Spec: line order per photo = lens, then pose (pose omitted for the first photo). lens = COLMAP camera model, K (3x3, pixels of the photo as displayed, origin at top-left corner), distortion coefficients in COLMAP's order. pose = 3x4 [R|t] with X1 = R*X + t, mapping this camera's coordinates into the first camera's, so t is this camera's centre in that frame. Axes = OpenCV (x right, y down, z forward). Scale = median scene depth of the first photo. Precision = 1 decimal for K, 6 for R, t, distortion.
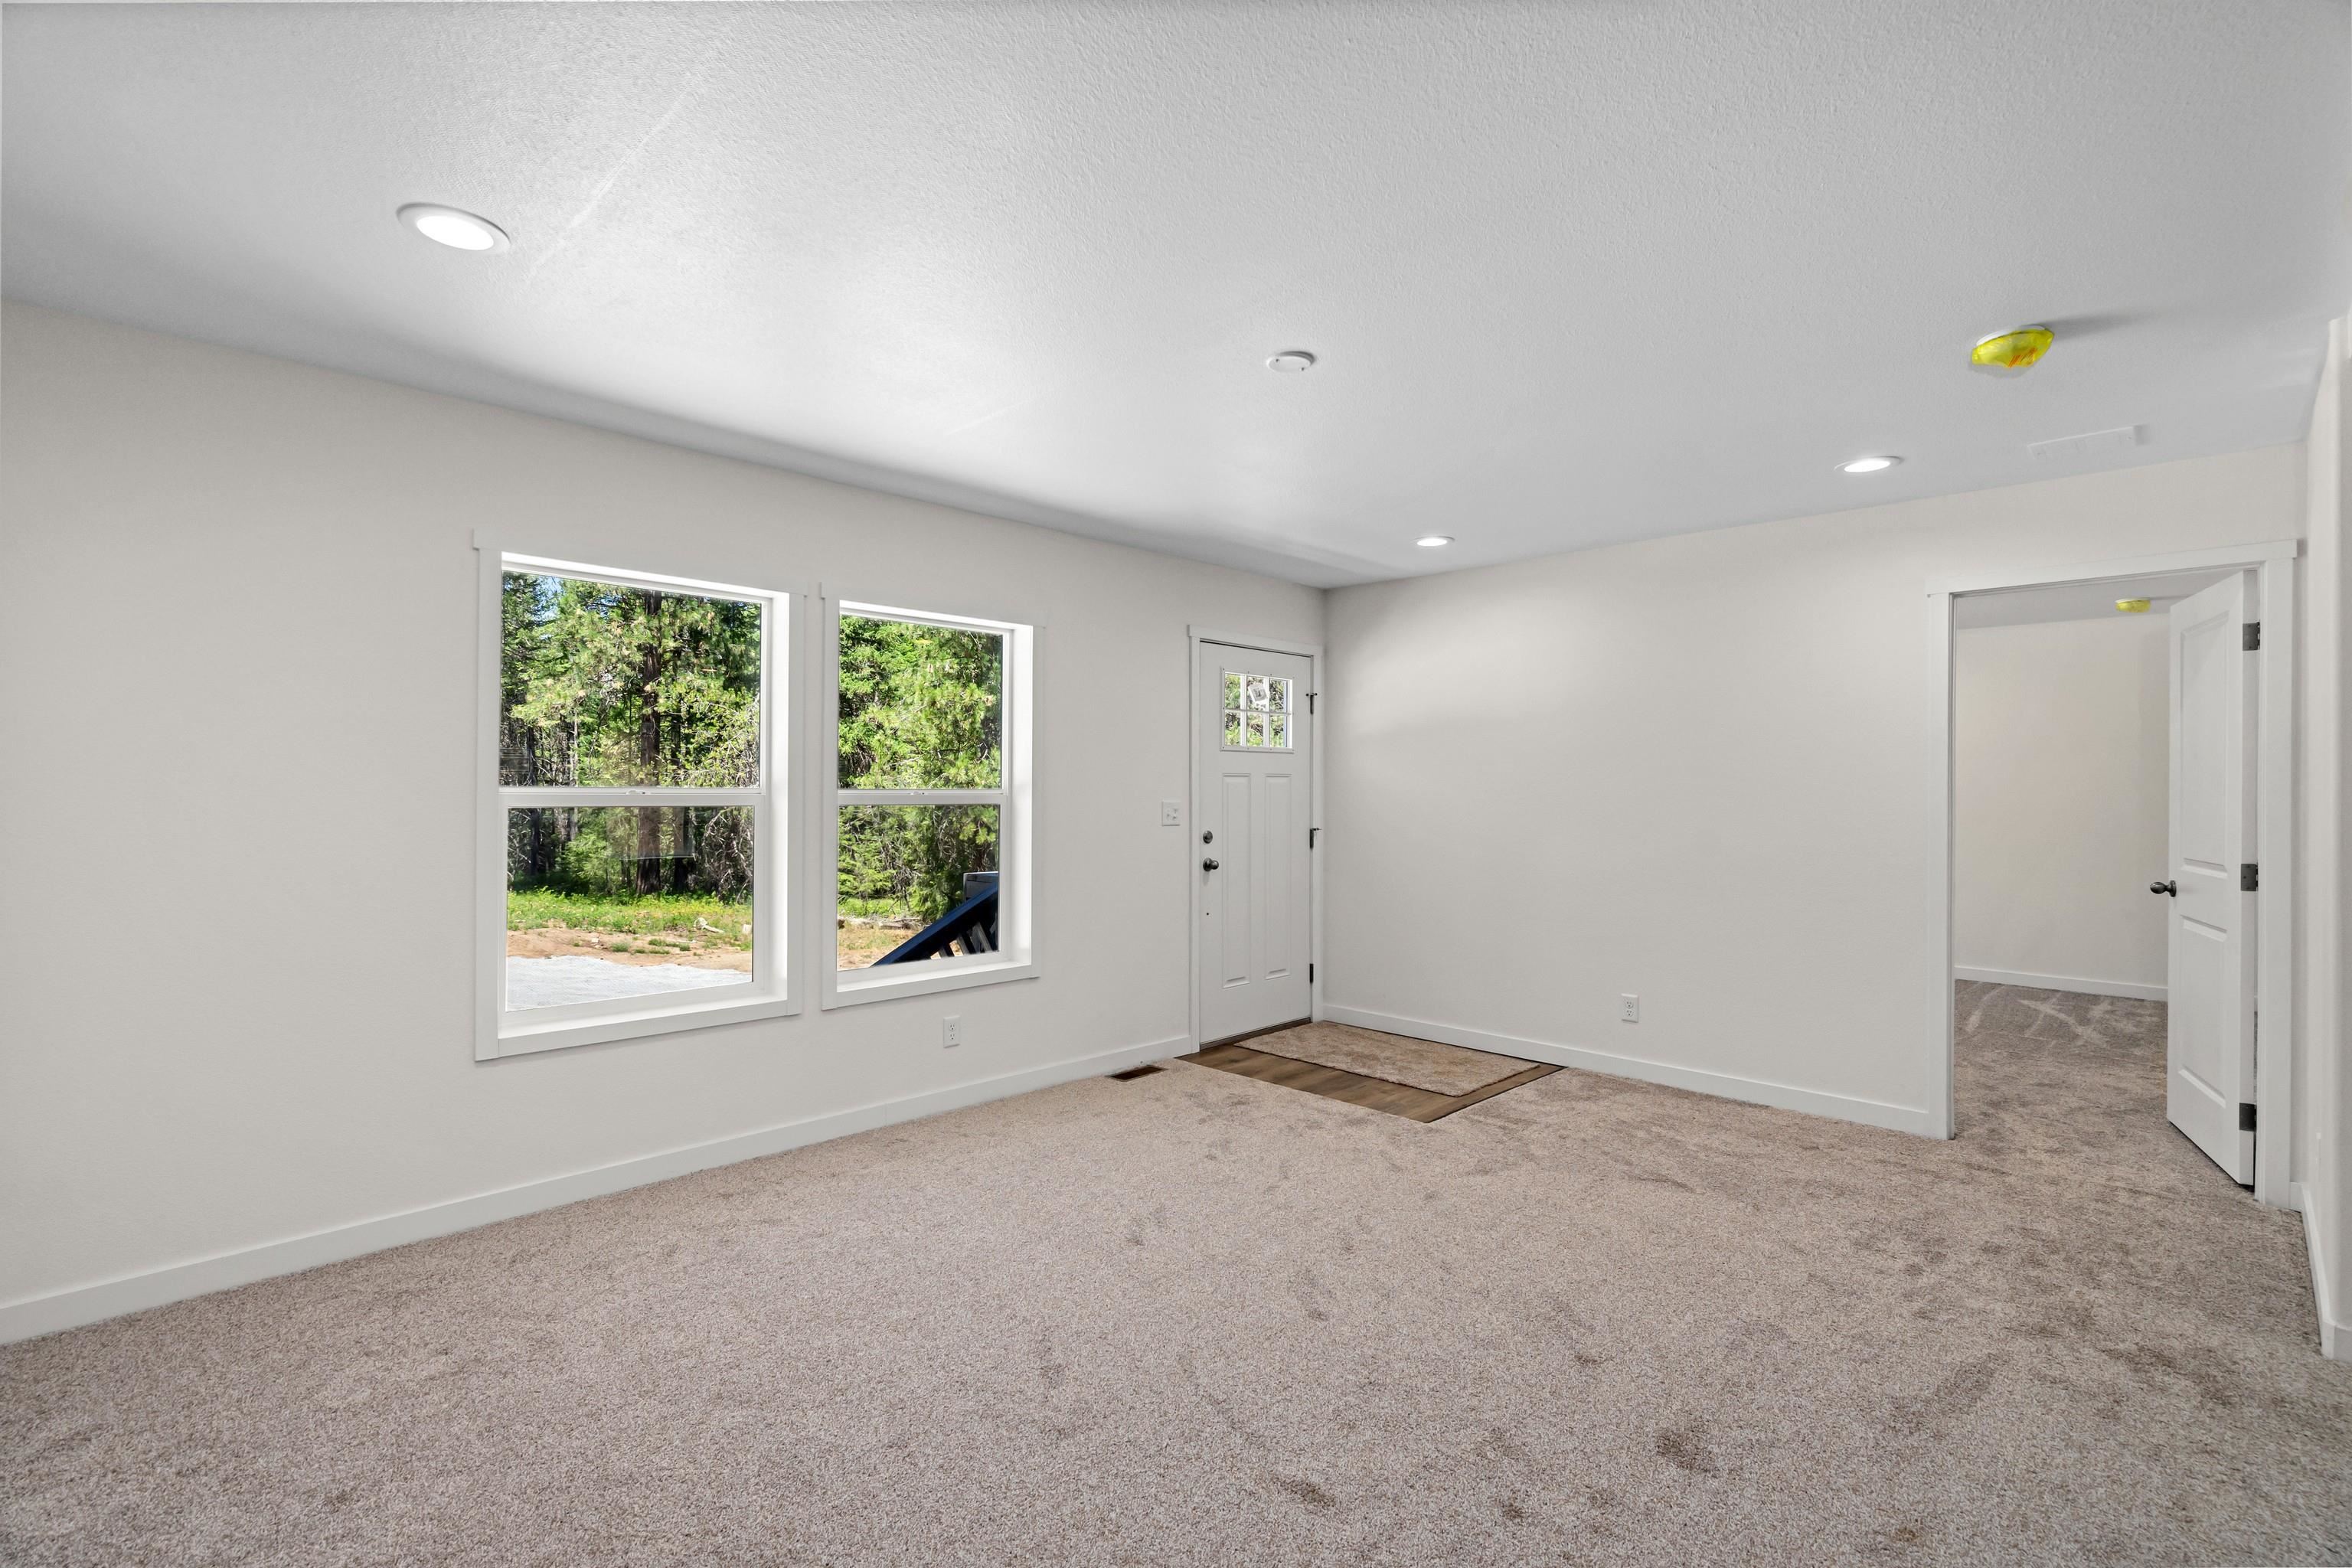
lens RADIAL K [[1069.6, 0, 1176.0], [0, 1069.6, 784.0], [0, 0, 1]] dist [-0.000042, 0.000206]
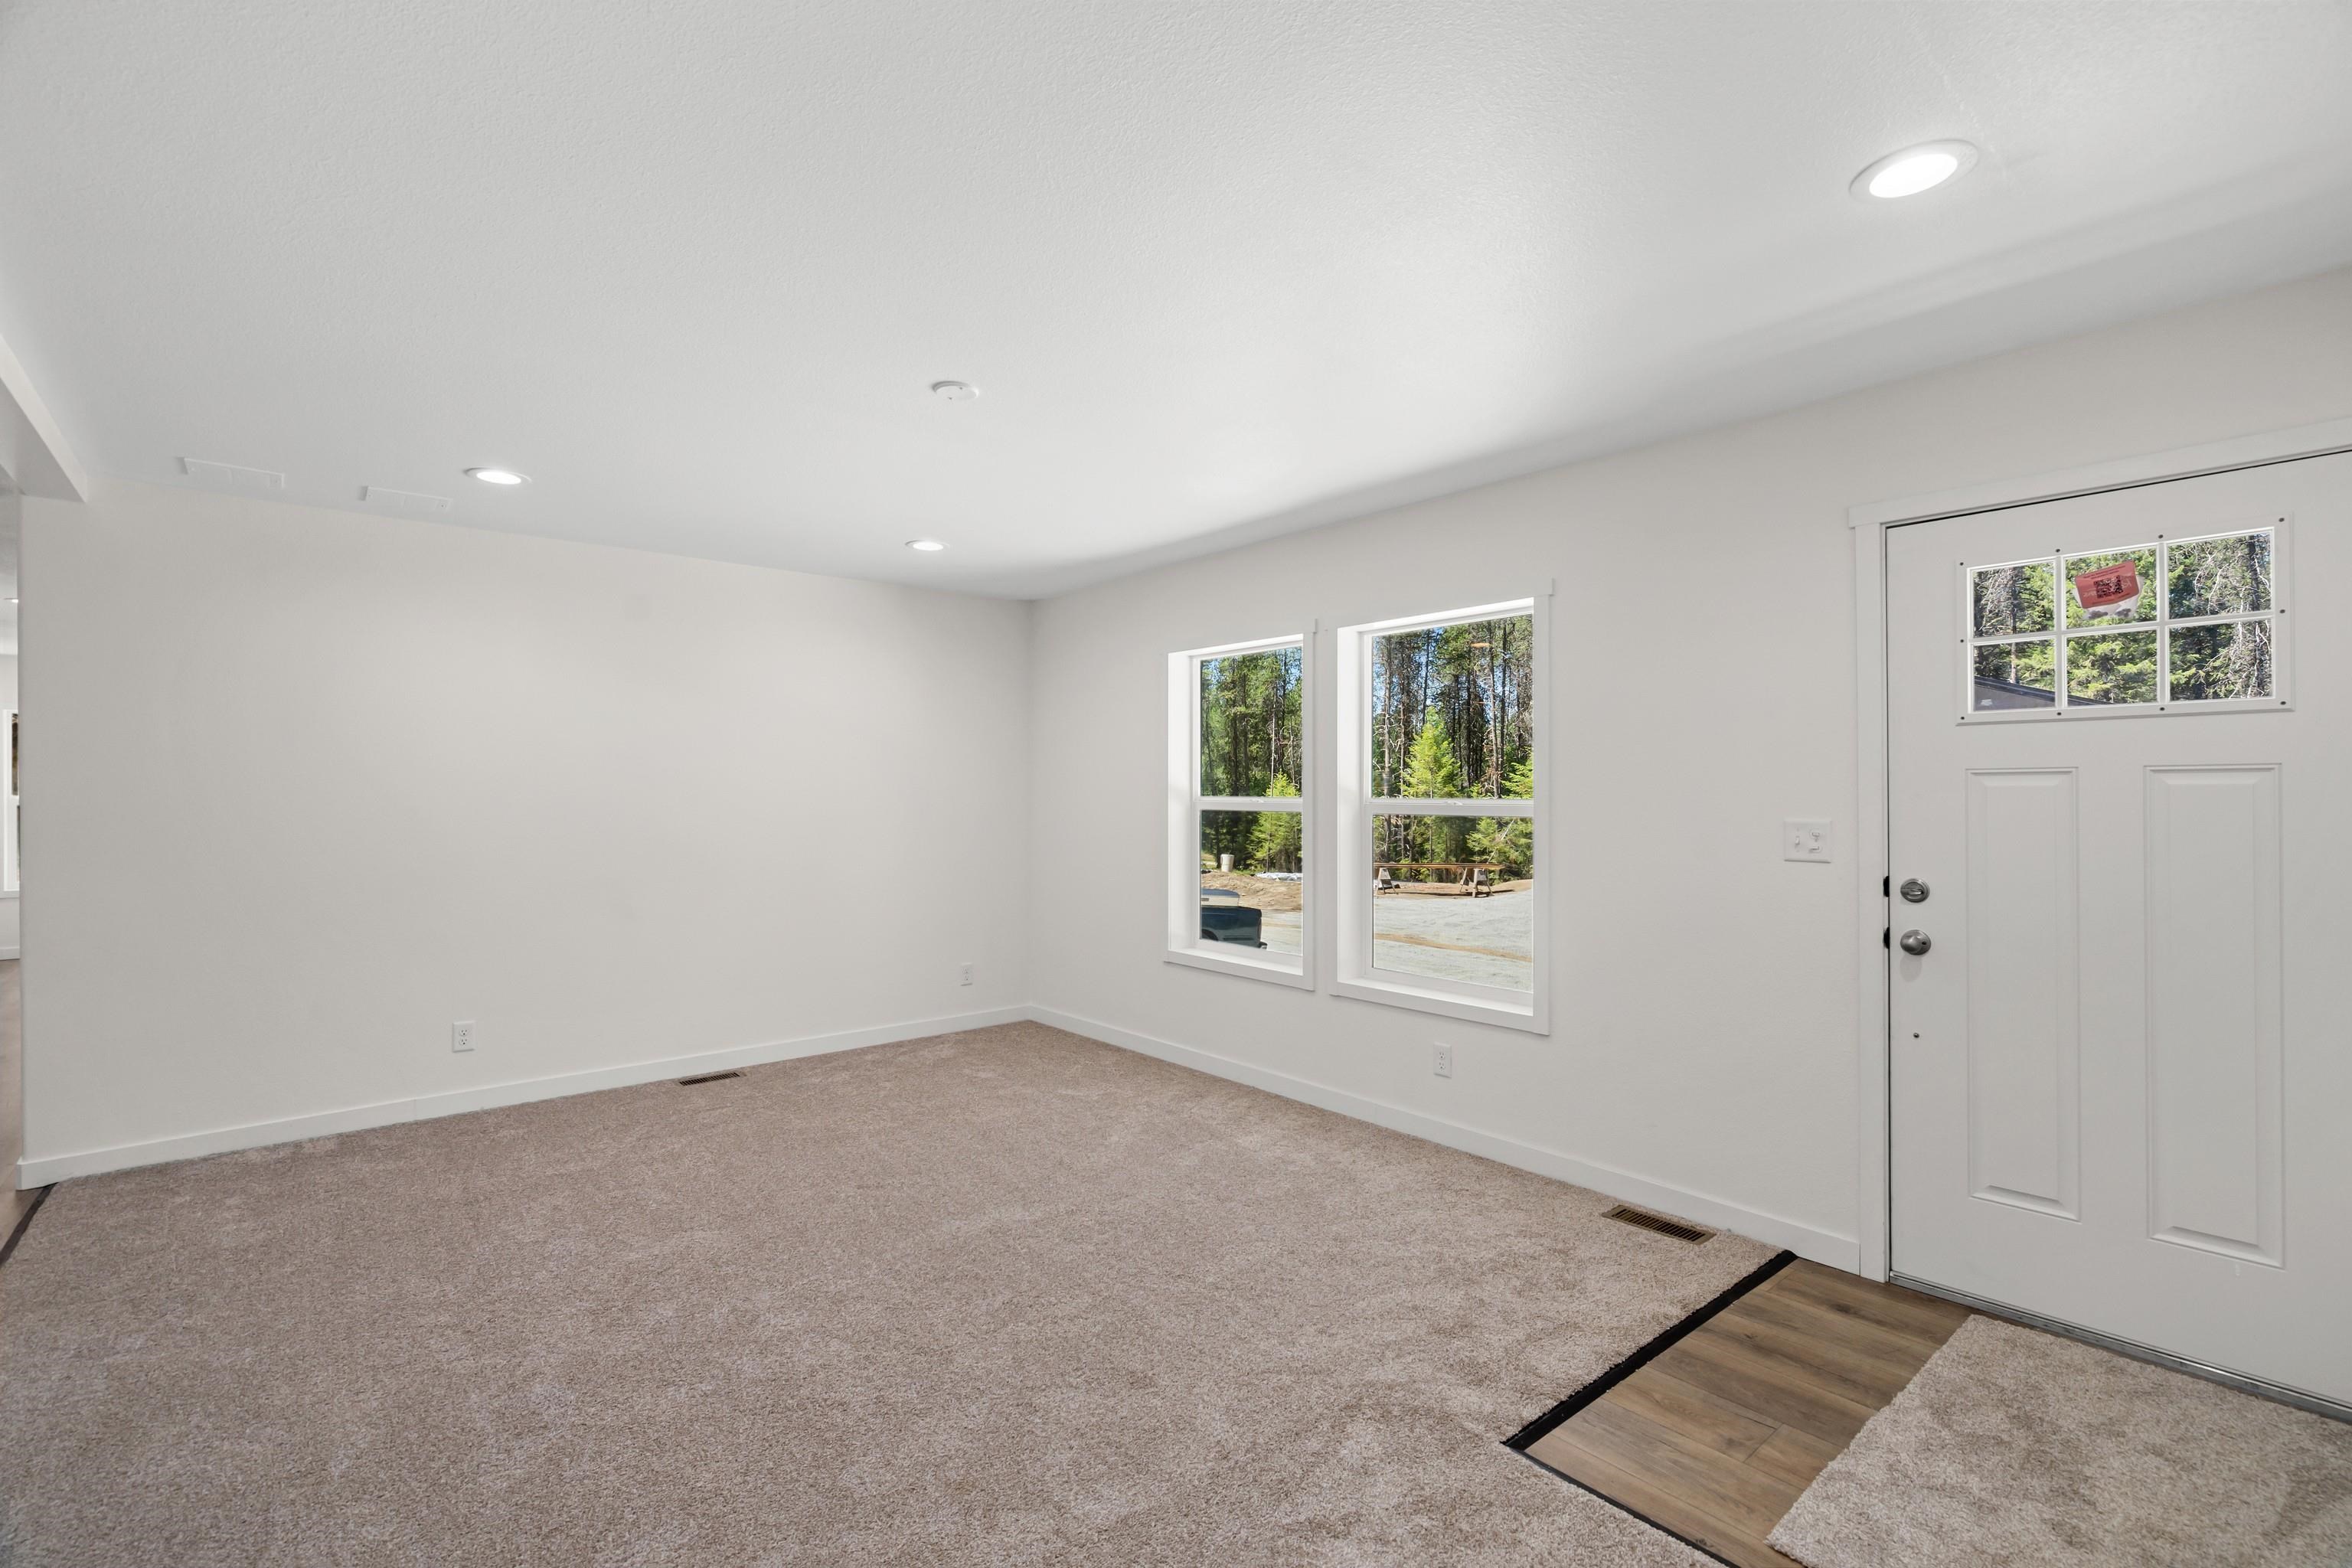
lens RADIAL K [[1058.6, 0, 1176.4], [0, 1058.6, 794.8], [0, 0, 1]] dist [0.001592, 0.000219]
pose [[-0.078948, -0.004354, -0.996869, 0.778289], [0.000849, 0.999990, -0.004435, 0.005363], [0.996878, -0.001196, -0.078943, 0.903564]]
